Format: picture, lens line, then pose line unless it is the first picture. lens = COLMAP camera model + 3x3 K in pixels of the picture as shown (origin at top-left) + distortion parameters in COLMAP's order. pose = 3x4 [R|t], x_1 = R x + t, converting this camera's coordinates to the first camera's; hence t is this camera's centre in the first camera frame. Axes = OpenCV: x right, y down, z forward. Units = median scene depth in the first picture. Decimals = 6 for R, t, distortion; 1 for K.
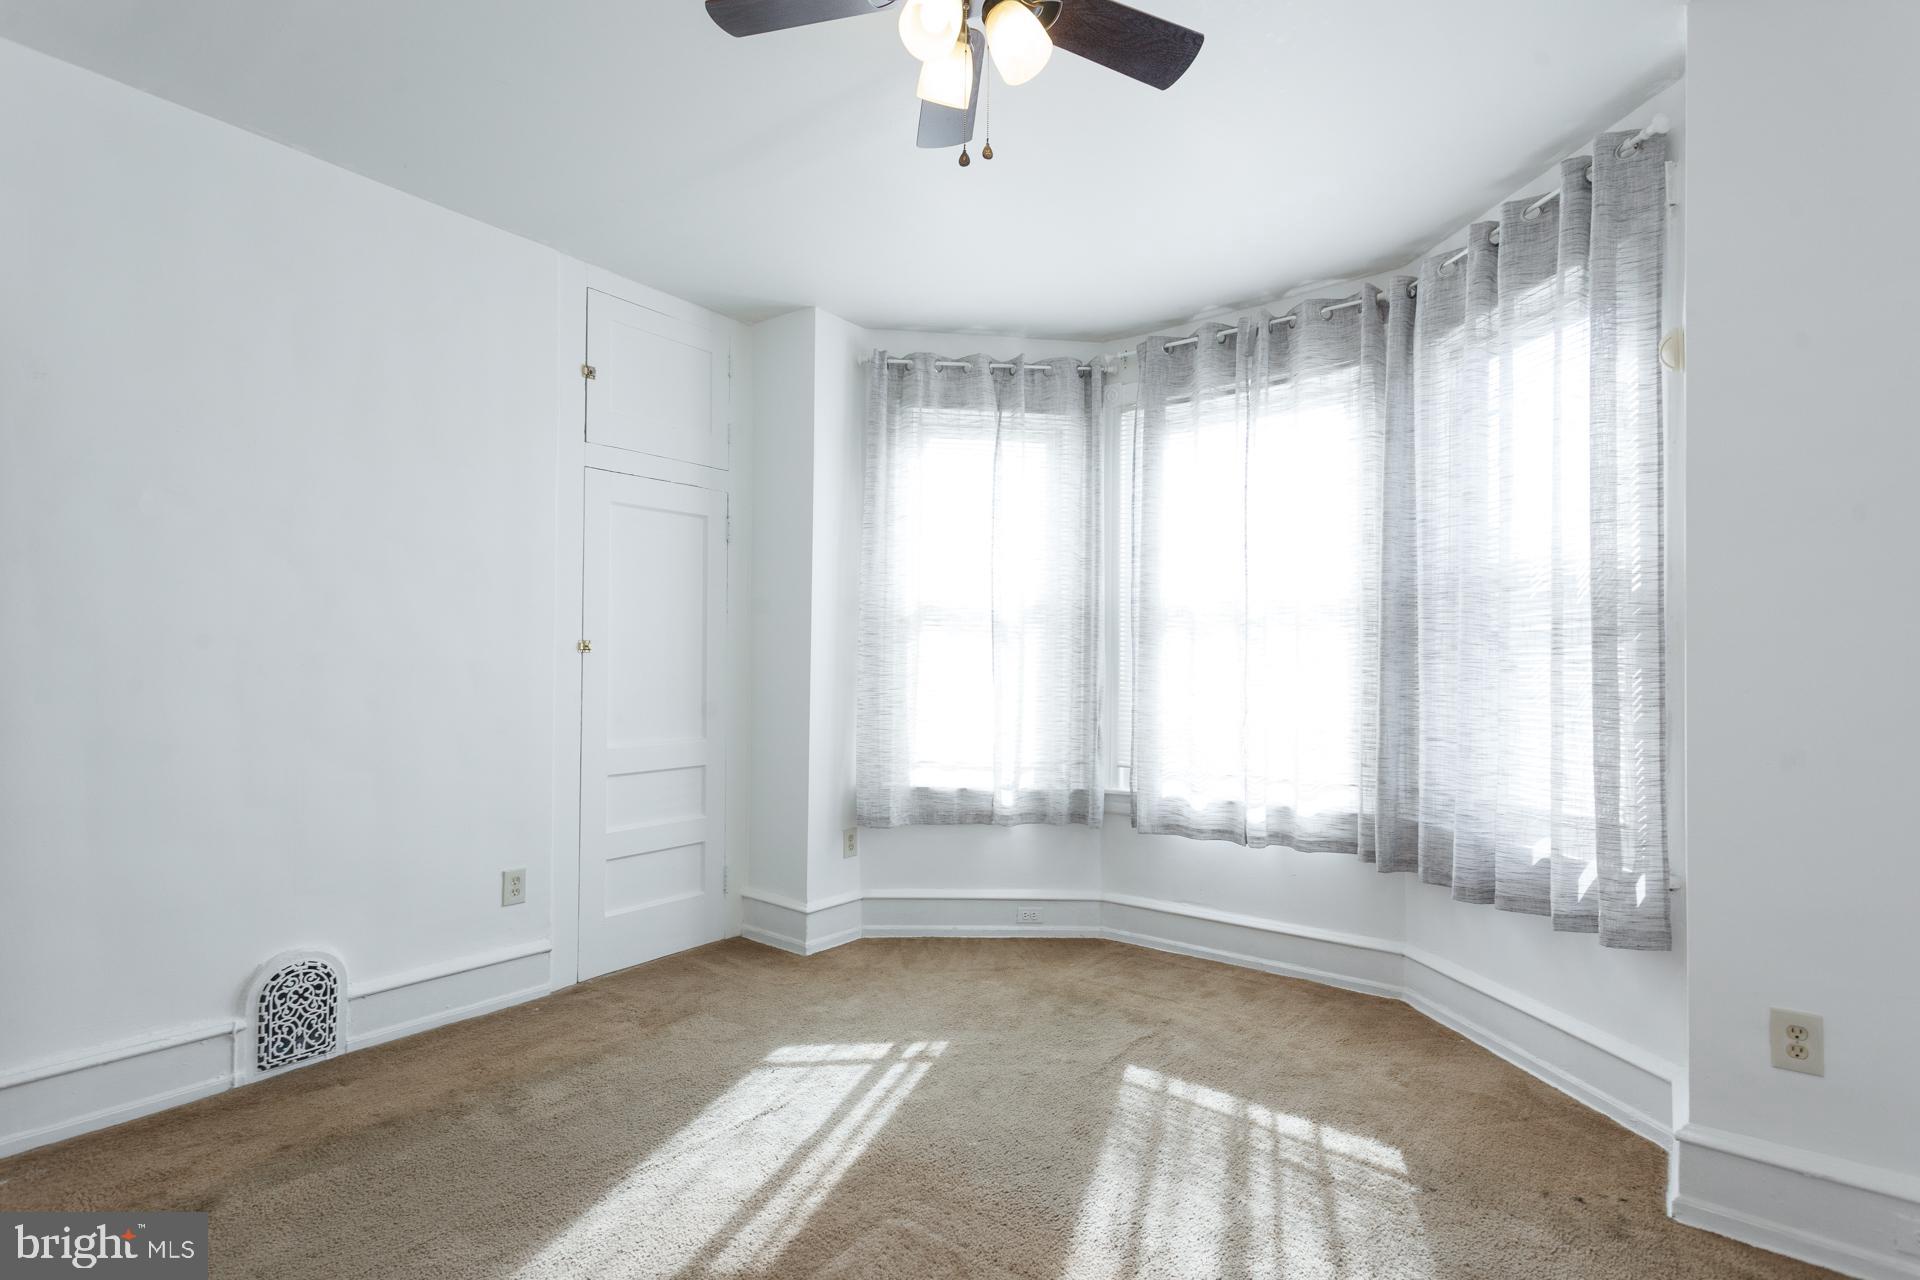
lens RADIAL K [[908.0, 0, 956.8], [0, 908.0, 643.5], [0, 0, 1]] dist [0.019804, -0.002936]
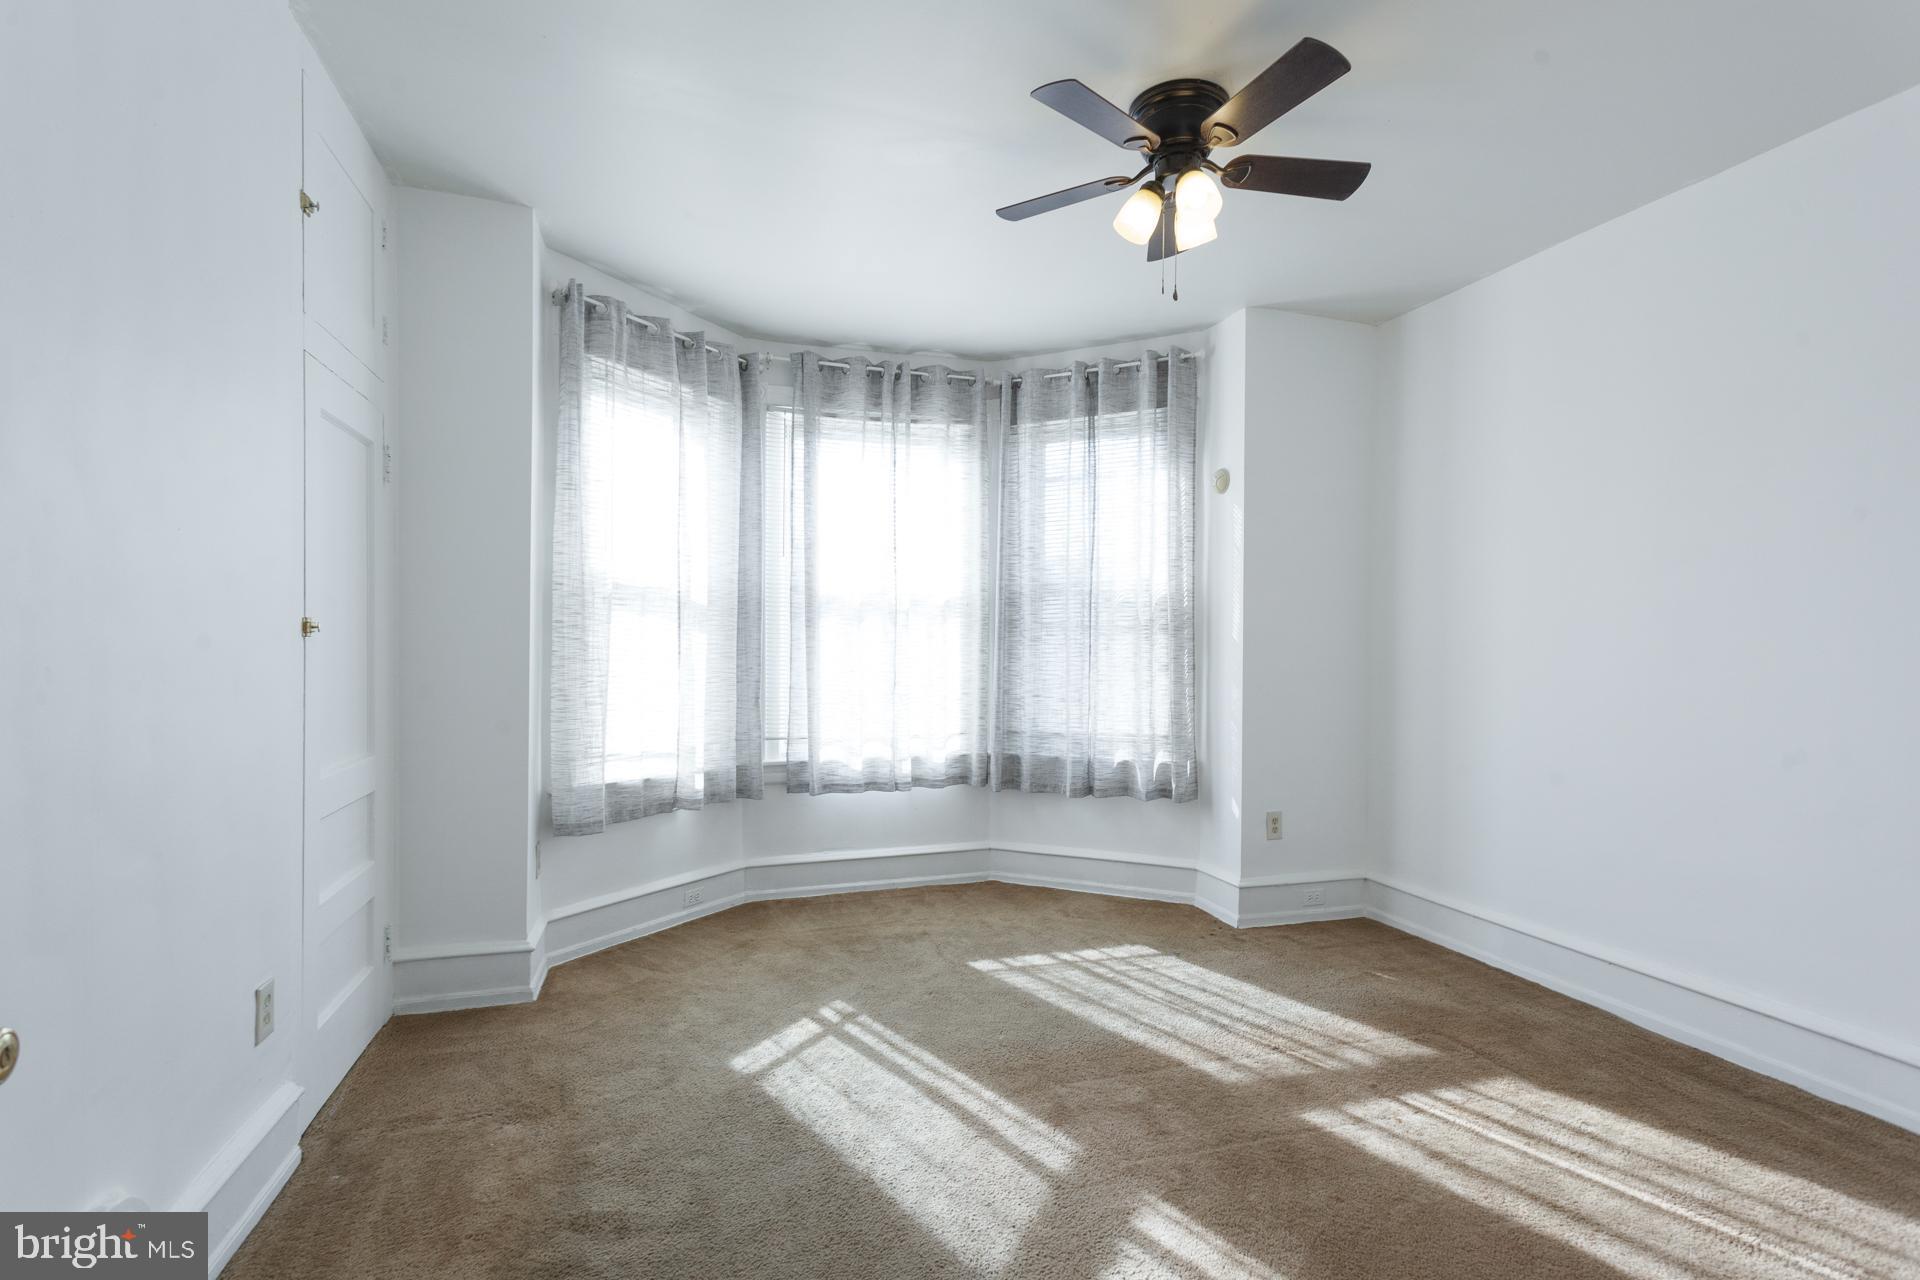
lens RADIAL K [[908.0, 0, 953.8], [0, 908.0, 643.7], [0, 0, 1]] dist [0.019804, -0.002936]
pose [[0.569771, -0.006387, 0.821779, -0.639204], [-0.020645, 0.999543, 0.022083, -0.008367], [-0.821544, -0.029548, 0.569379, 0.224722]]
